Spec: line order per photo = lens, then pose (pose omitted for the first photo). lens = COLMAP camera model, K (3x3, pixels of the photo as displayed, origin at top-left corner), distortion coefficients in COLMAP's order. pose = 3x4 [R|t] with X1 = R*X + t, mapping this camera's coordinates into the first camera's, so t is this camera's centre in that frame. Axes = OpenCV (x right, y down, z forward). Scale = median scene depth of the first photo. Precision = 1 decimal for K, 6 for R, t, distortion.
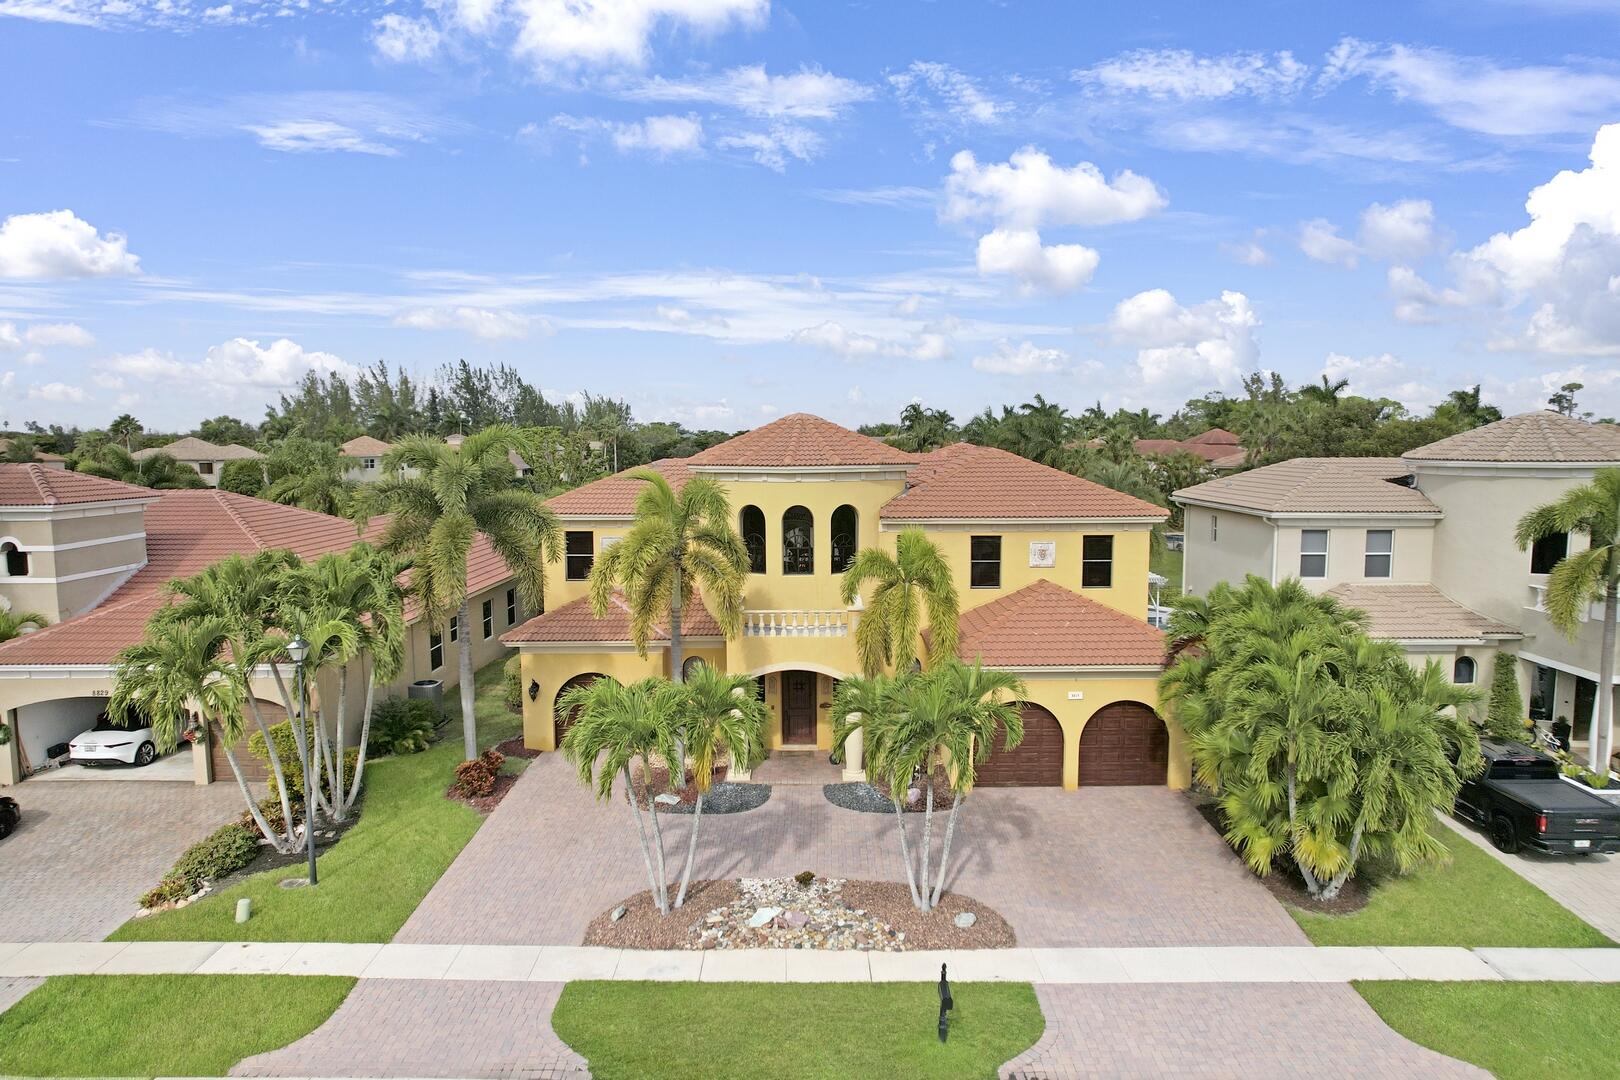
lens RADIAL K [[1034.4, 0, 810.0], [0, 1034.4, 540.0], [0, 0, 1]] dist [-0.082615, 0.075821]
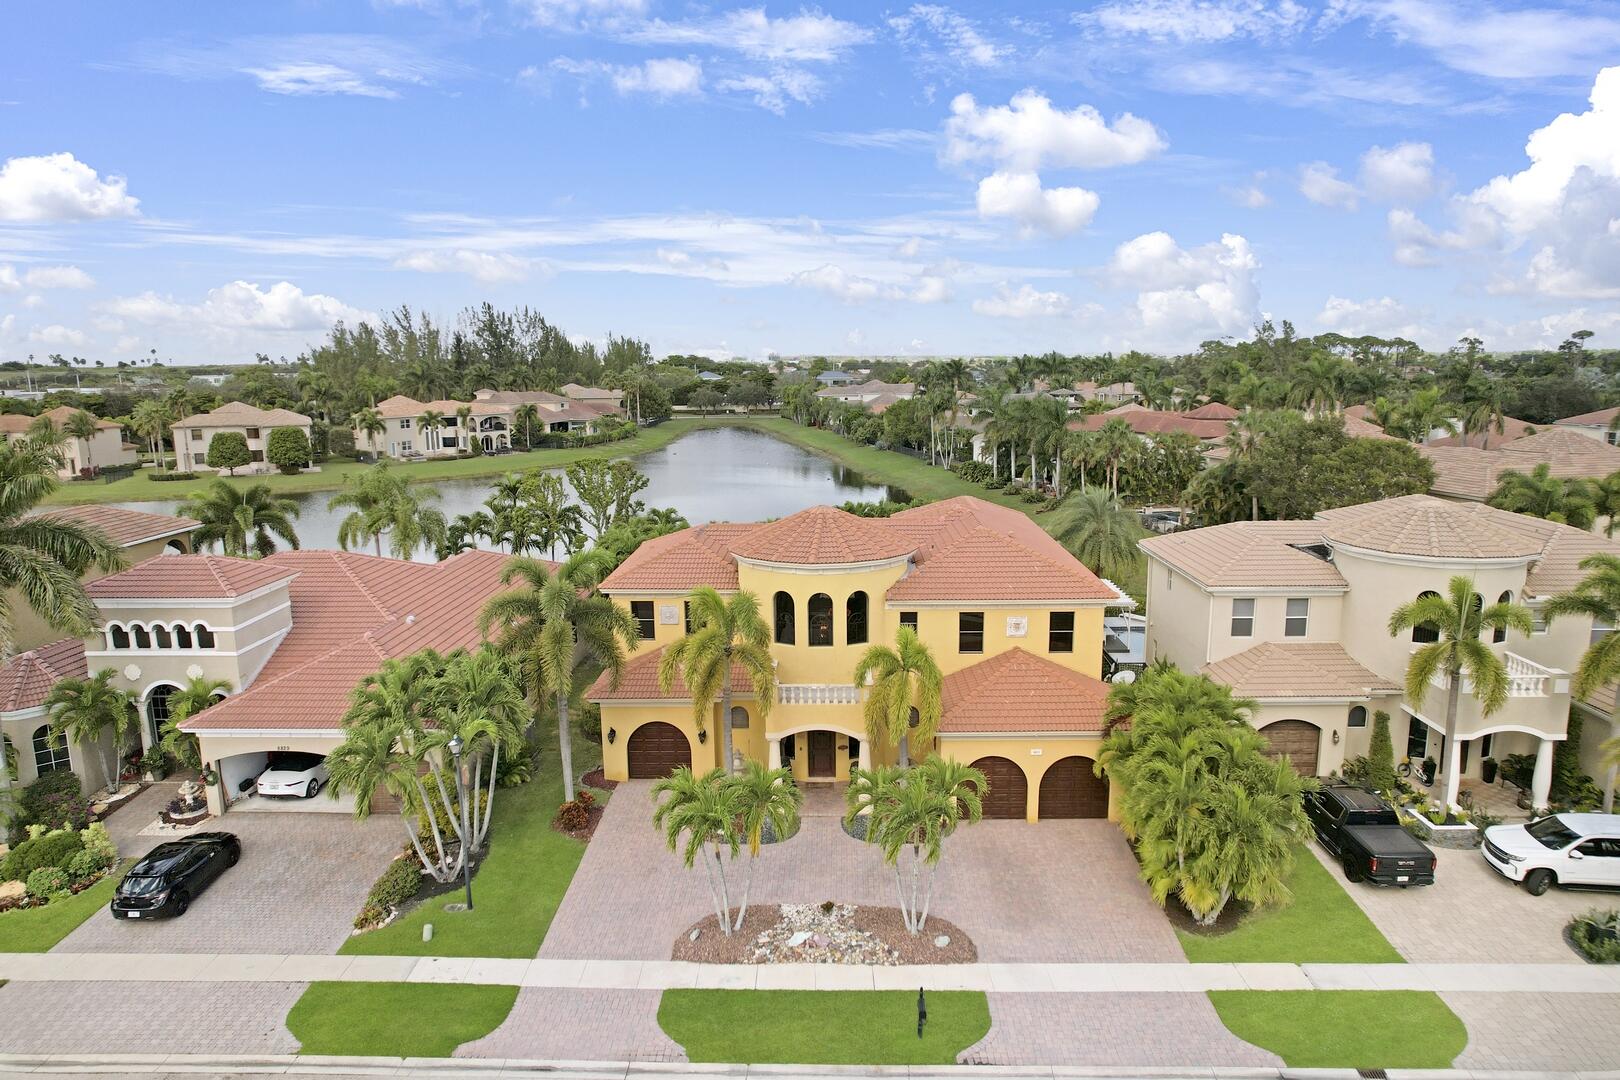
lens RADIAL K [[1034.4, 0, 810.0], [0, 1034.4, 540.0], [0, 0, 1]] dist [-0.082615, 0.075821]
pose [[0.999847, -0.003241, -0.017182, -0.003446], [0.004554, 0.997026, 0.076928, -0.264374], [0.016881, -0.076995, 0.996889, -0.331799]]
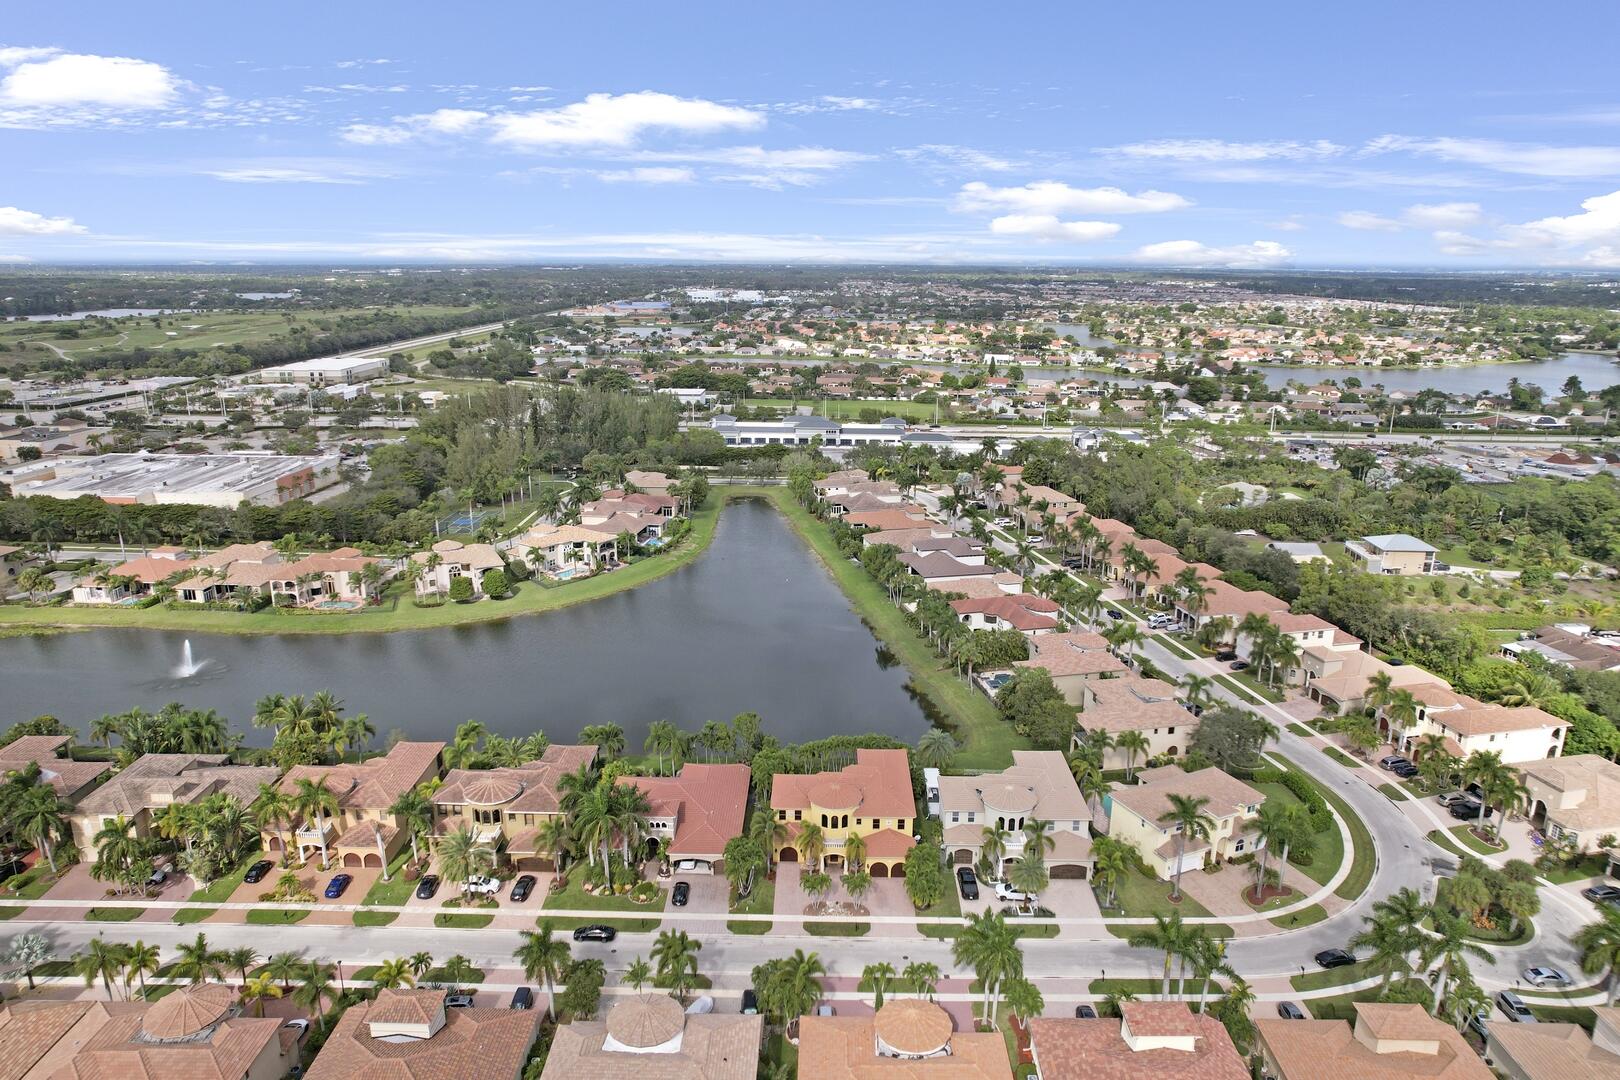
lens RADIAL K [[1034.4, 0, 810.0], [0, 1034.4, 540.0], [0, 0, 1]] dist [-0.082615, 0.075821]
pose [[0.999928, 0.012017, -0.000032, -0.187233], [-0.011853, 0.986732, 0.161925, -2.717574], [0.001978, -0.161913, 0.986803, -4.551491]]
